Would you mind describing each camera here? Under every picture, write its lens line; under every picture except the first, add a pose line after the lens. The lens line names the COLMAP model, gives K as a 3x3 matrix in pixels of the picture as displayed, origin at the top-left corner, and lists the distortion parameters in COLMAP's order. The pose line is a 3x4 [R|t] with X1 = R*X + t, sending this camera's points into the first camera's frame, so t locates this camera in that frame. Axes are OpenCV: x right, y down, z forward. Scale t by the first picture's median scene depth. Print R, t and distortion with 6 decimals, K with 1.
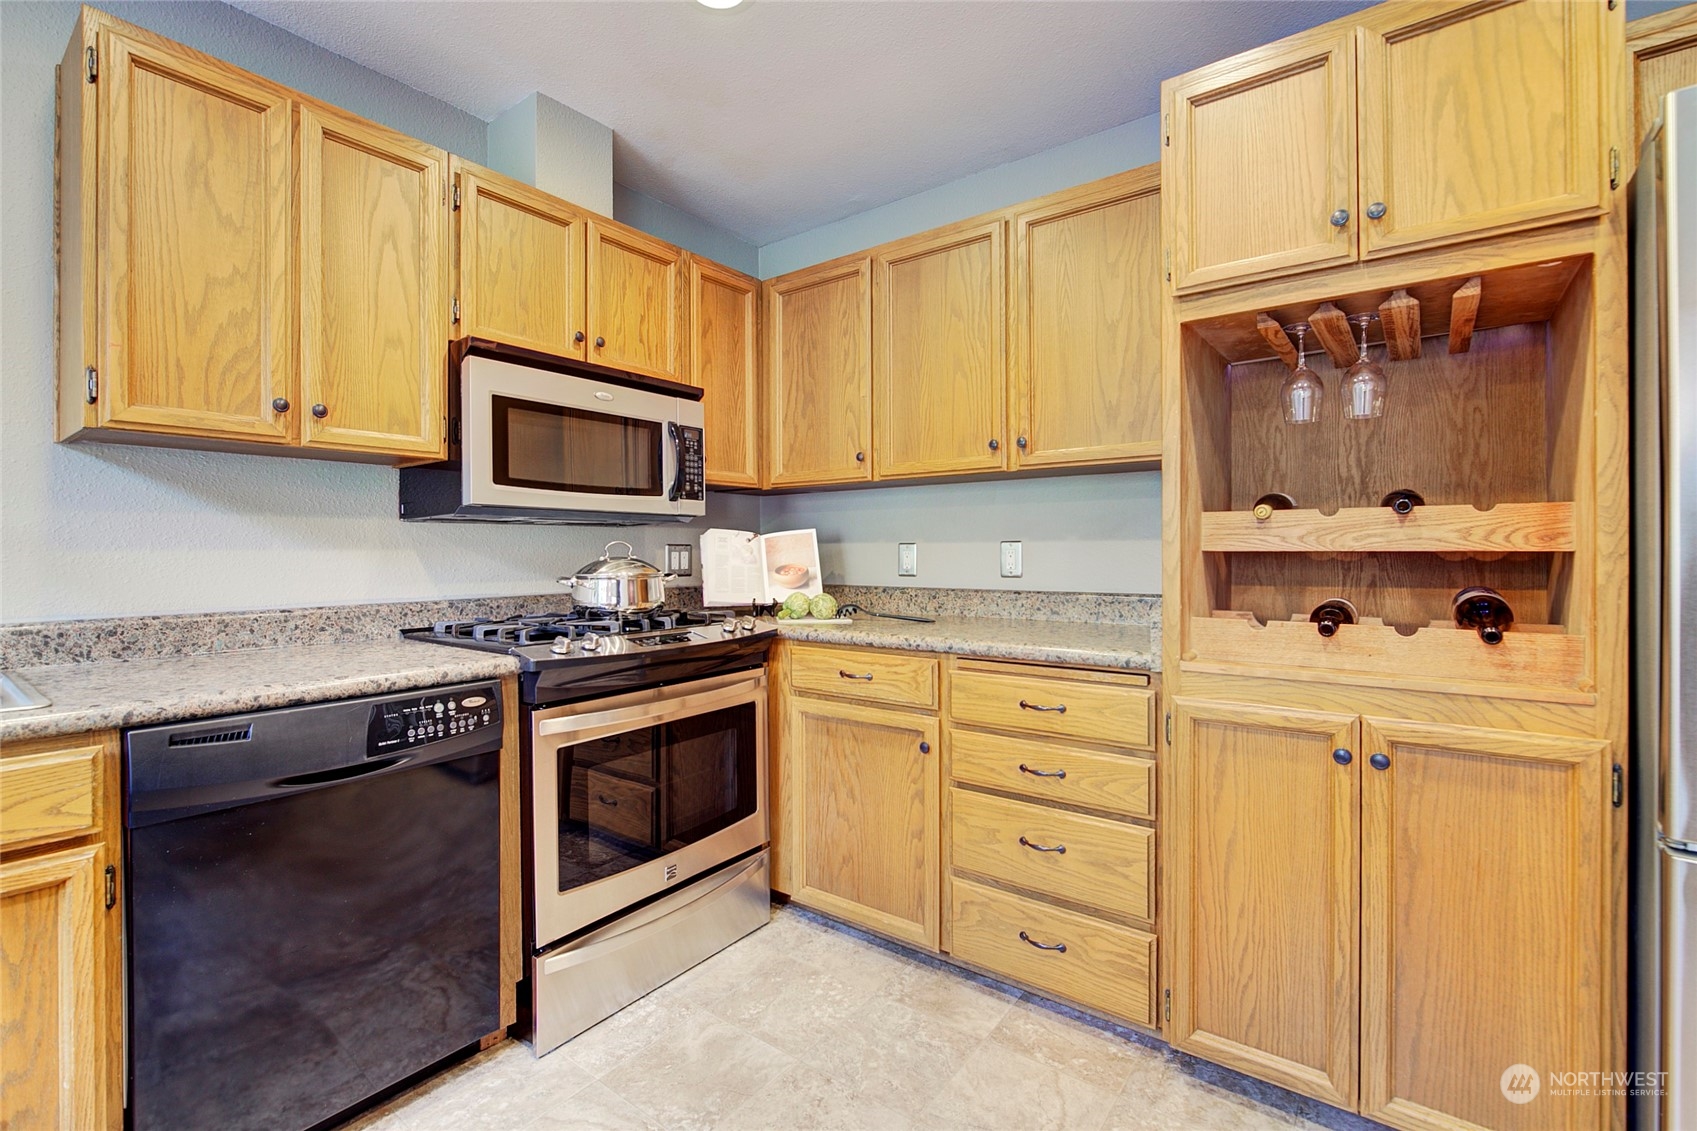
lens RADIAL K [[747.3, 0, 848.5], [0, 747.3, 551.7], [0, 0, 1]] dist [-0.010227, 0.000684]
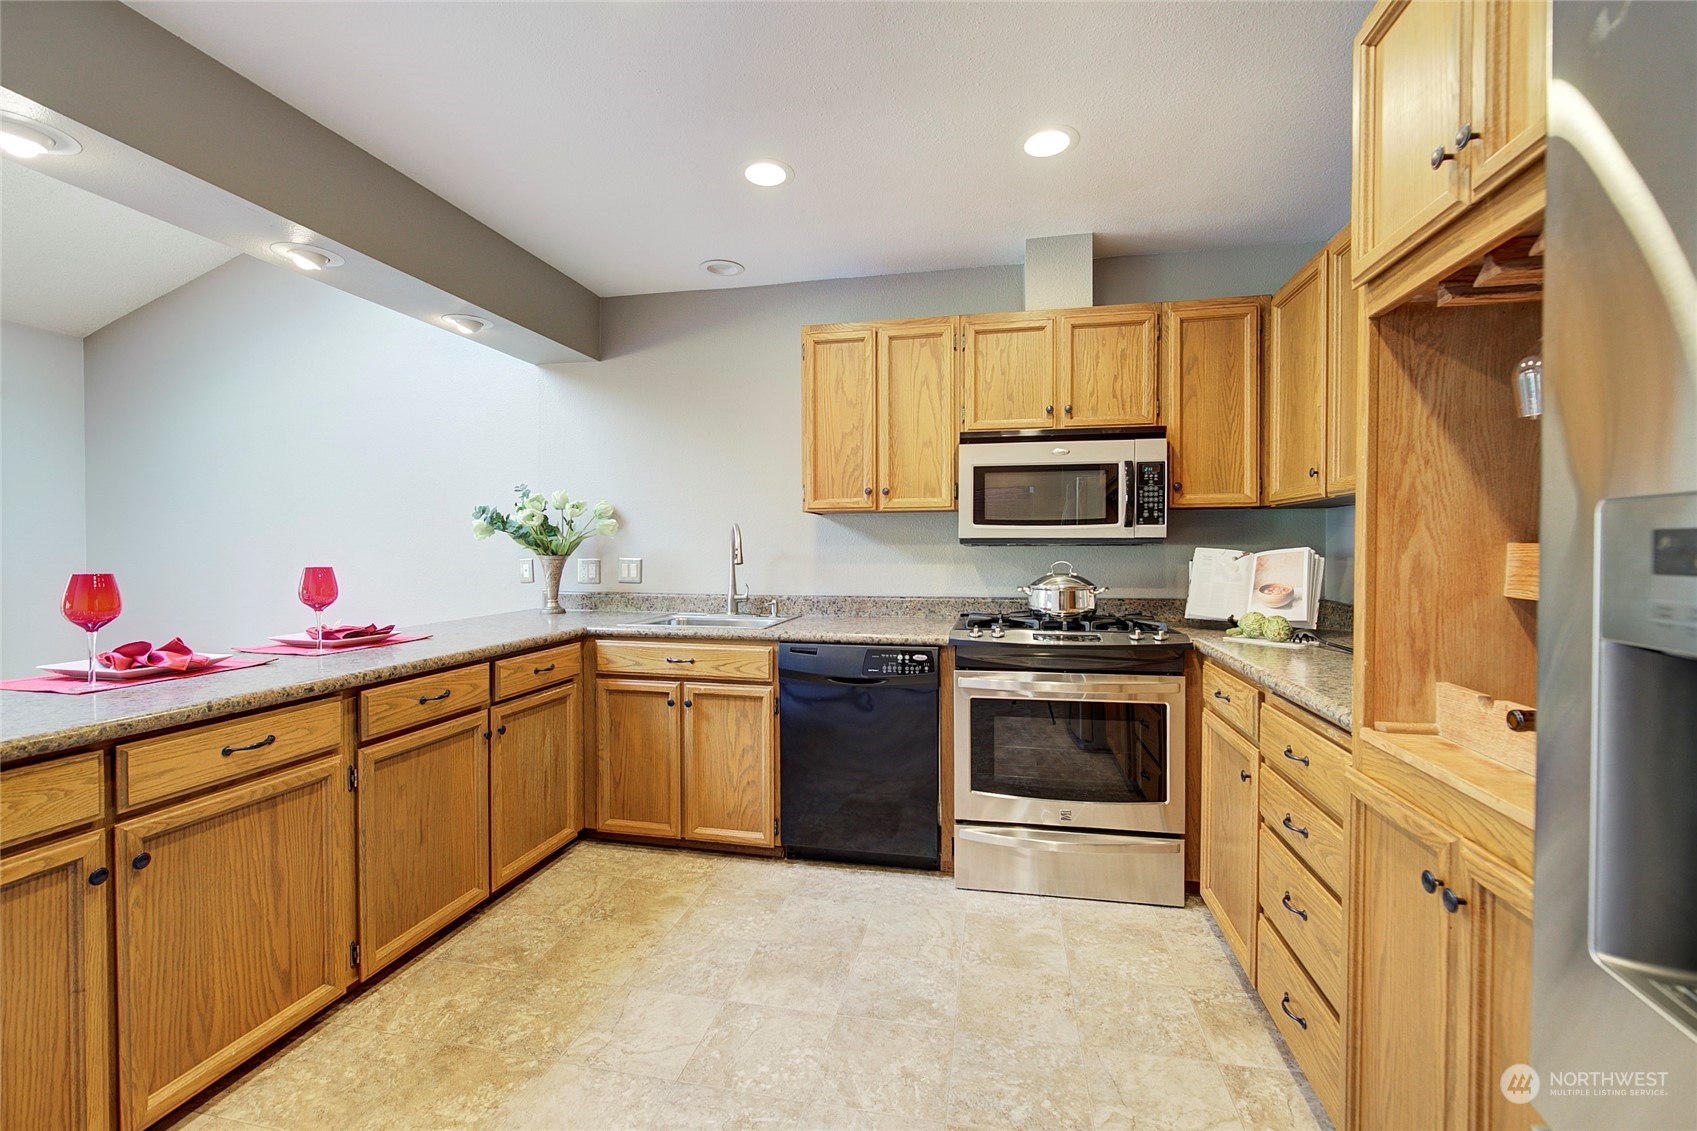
lens RADIAL K [[725.9, 0, 847.0], [0, 725.9, 560.5], [0, 0, 1]] dist [-0.013566, 0.000140]
pose [[0.424233, 0.018748, -0.905359, 0.737210], [-0.000844, 0.999793, 0.020307, -0.043473], [0.905553, -0.007851, 0.424161, 0.114555]]
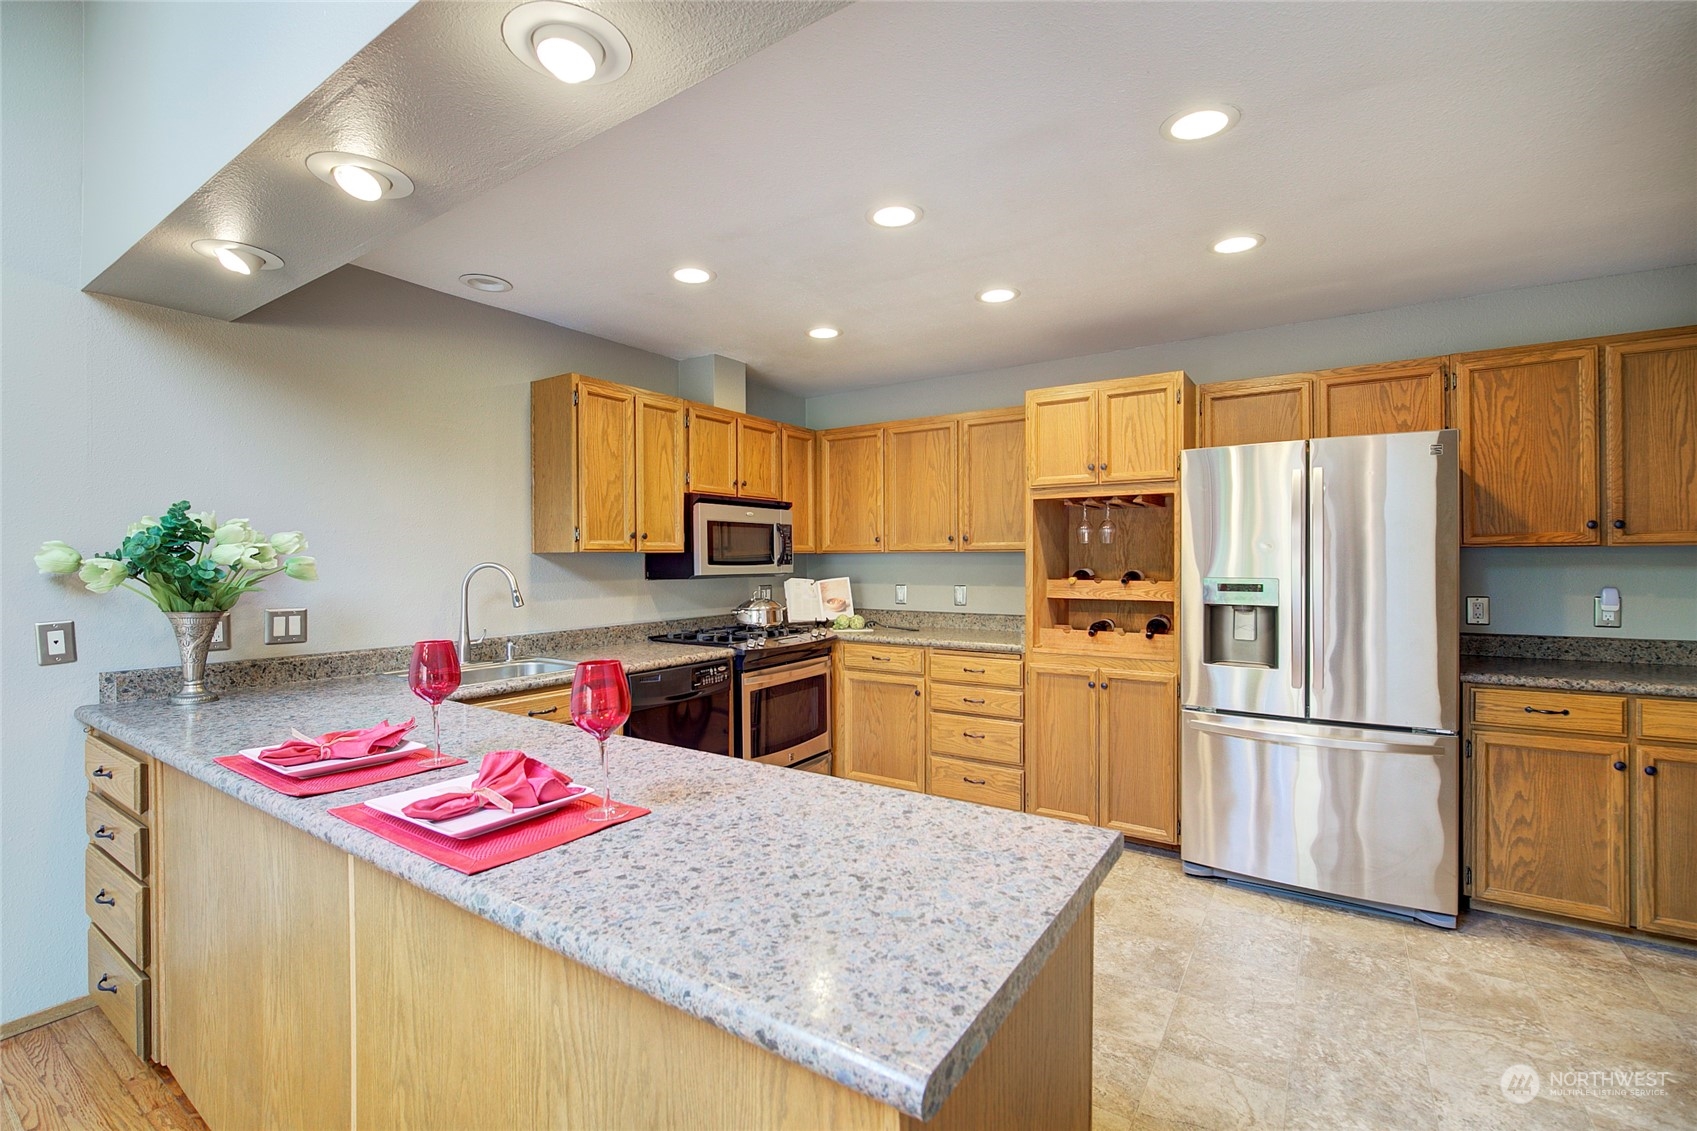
lens RADIAL K [[736.4, 0, 848.5], [0, 736.4, 565.5], [0, 0, 1]] dist [-0.010795, 0.000141]
pose [[0.998222, -0.001023, 0.059592, -0.202245], [0.000474, 0.999957, 0.009240, -0.101173], [-0.059599, -0.009195, 0.998180, -0.972185]]
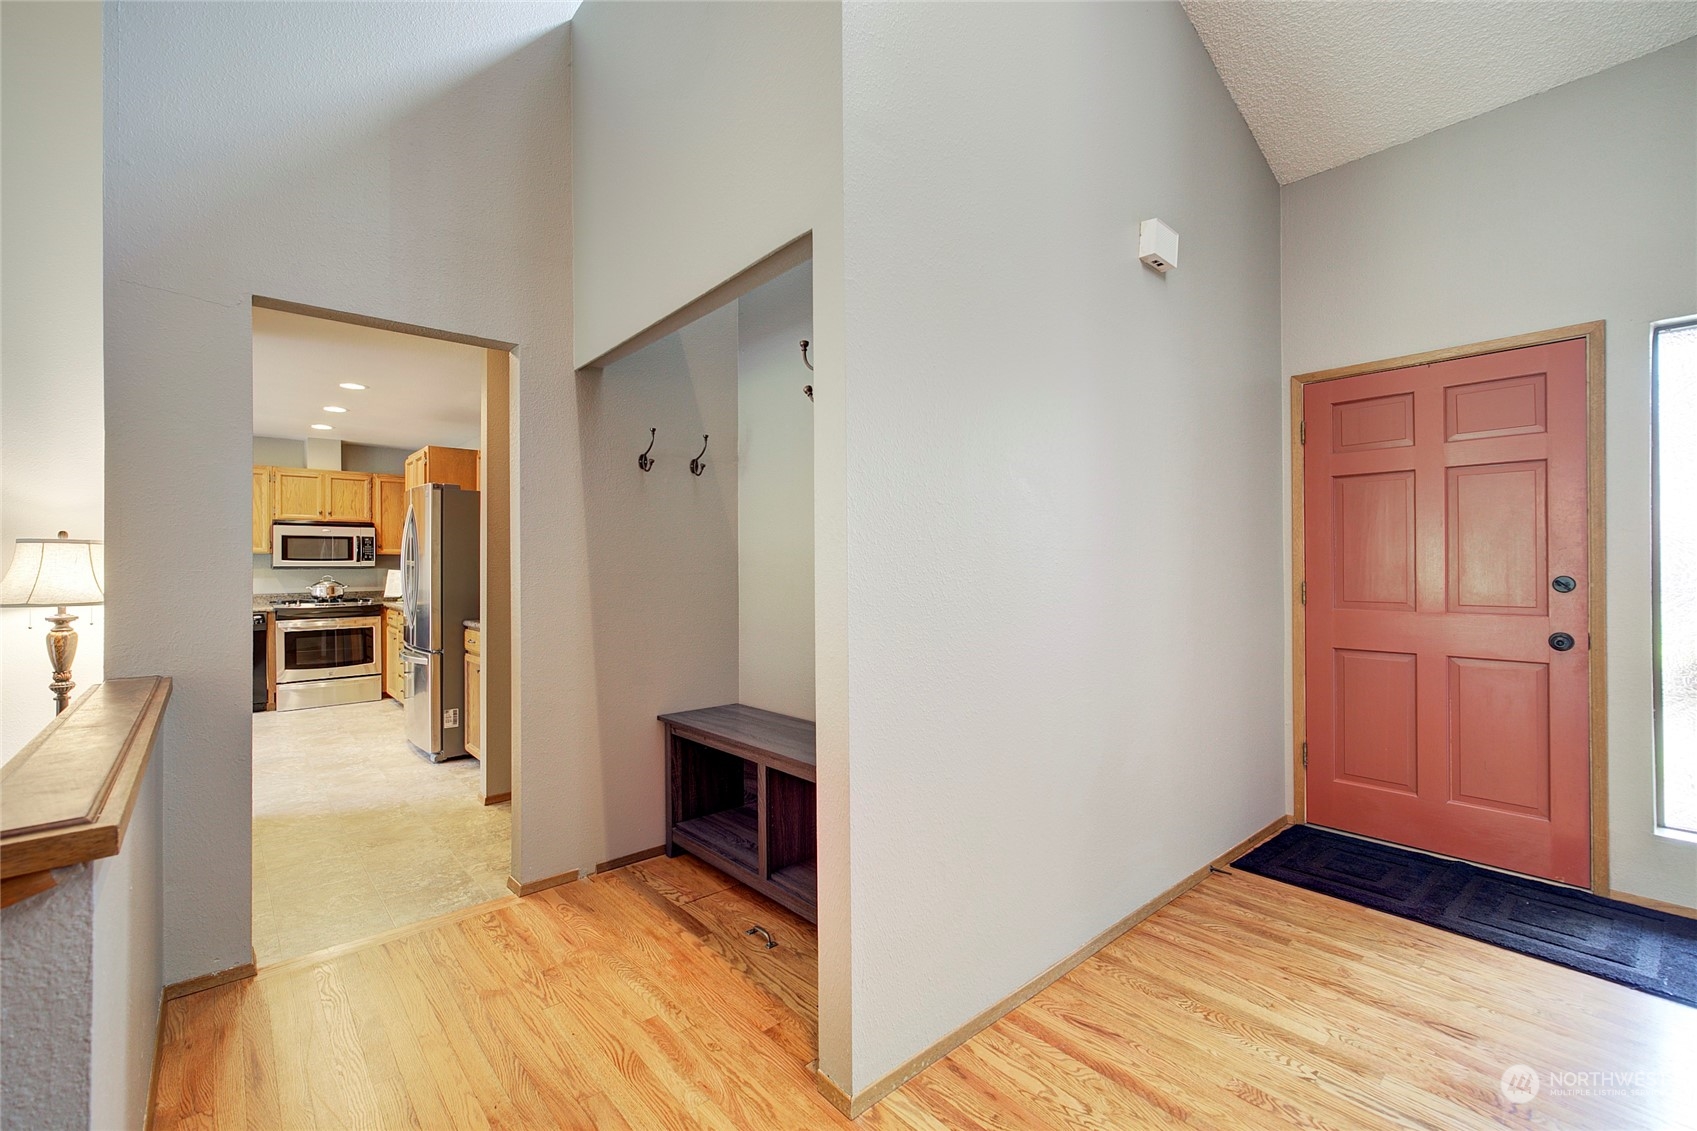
lens RADIAL K [[721.4, 0, 848.5], [0, 721.4, 565.5], [0, 0, 1]] dist [0.000446, 0.000114]
pose [[0.978890, -0.001786, -0.204381, 2.732176], [0.001732, 0.999998, -0.000445, -0.055974], [0.204381, 0.000081, 0.978891, -1.730634]]
